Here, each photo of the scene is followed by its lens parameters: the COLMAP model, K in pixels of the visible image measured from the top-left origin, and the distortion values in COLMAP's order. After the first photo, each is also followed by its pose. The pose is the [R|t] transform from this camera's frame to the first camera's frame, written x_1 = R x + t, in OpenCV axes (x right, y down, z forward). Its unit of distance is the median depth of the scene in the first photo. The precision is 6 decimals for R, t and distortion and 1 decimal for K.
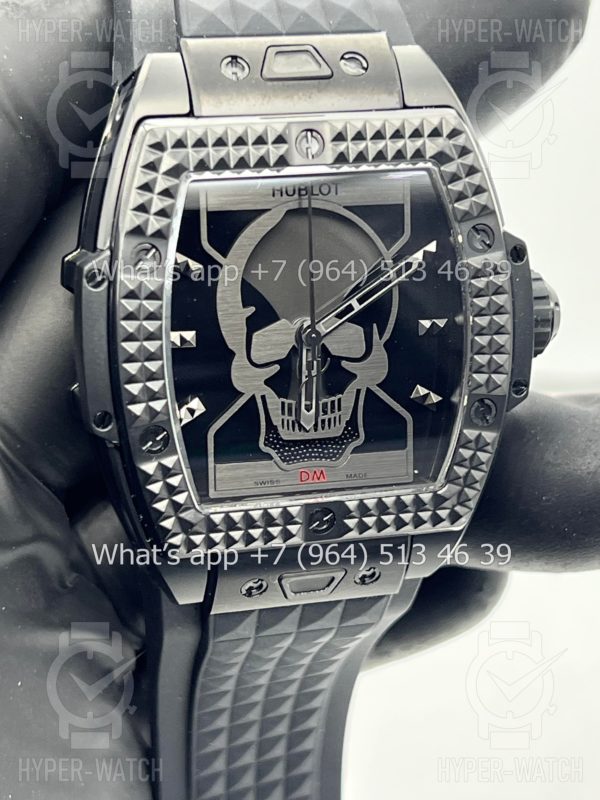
lens RADIAL K [[1997.3, 0, 292.7], [0, 1997.3, 402.8], [0, 0, 1]] dist [0.357915, 0.000000]
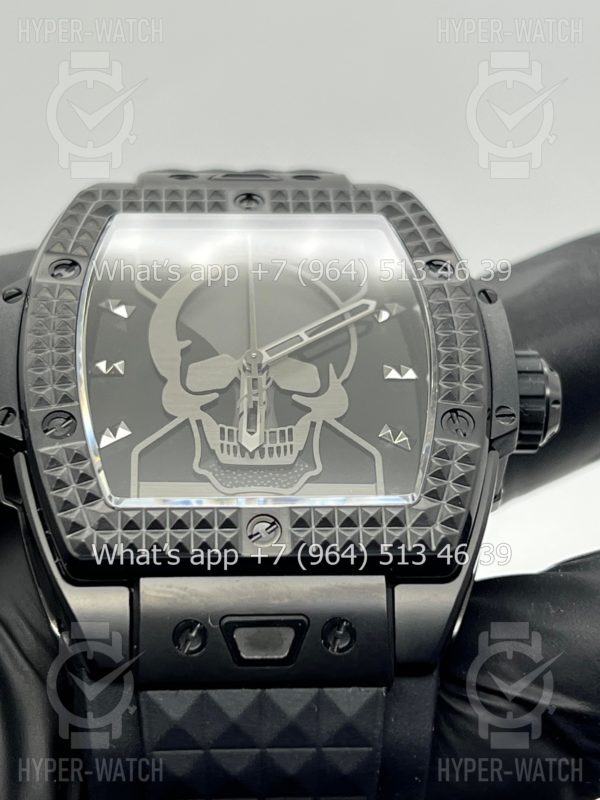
lens RADIAL K [[1997.3, 0, 297.7], [0, 1997.3, 397.9], [0, 0, 1]] dist [0.357915, 0.000000]
pose [[0.977592, -0.136822, -0.159981, 0.168019], [-0.019686, 0.697219, -0.716587, 0.613100], [0.209587, 0.703679, 0.678902, 0.406320]]
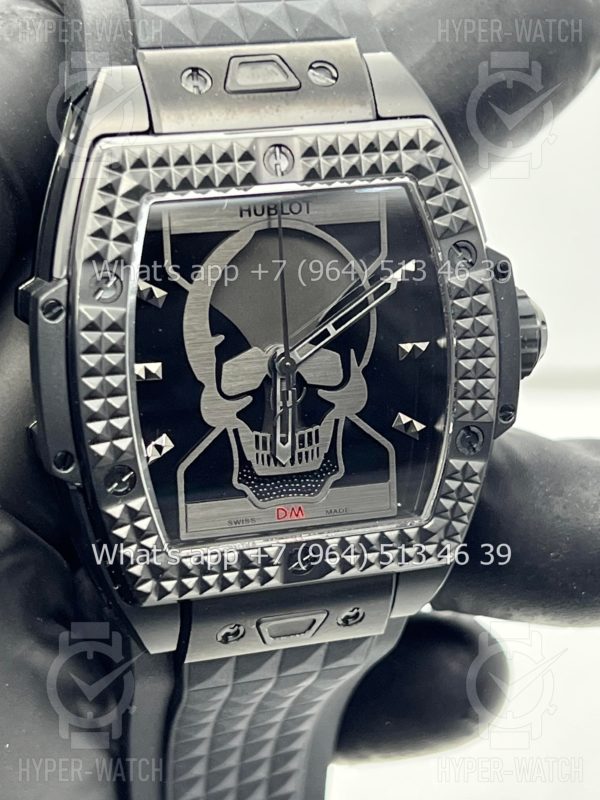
lens RADIAL K [[1997.3, 0, 300.1], [0, 1997.3, 399.7], [0, 0, 1]] dist [0.357915, 0.000000]
pose [[0.999451, -0.025145, 0.021581, -0.004366], [0.025093, 0.999682, 0.002656, -0.019056], [-0.021641, -0.002113, 0.999764, 0.062847]]
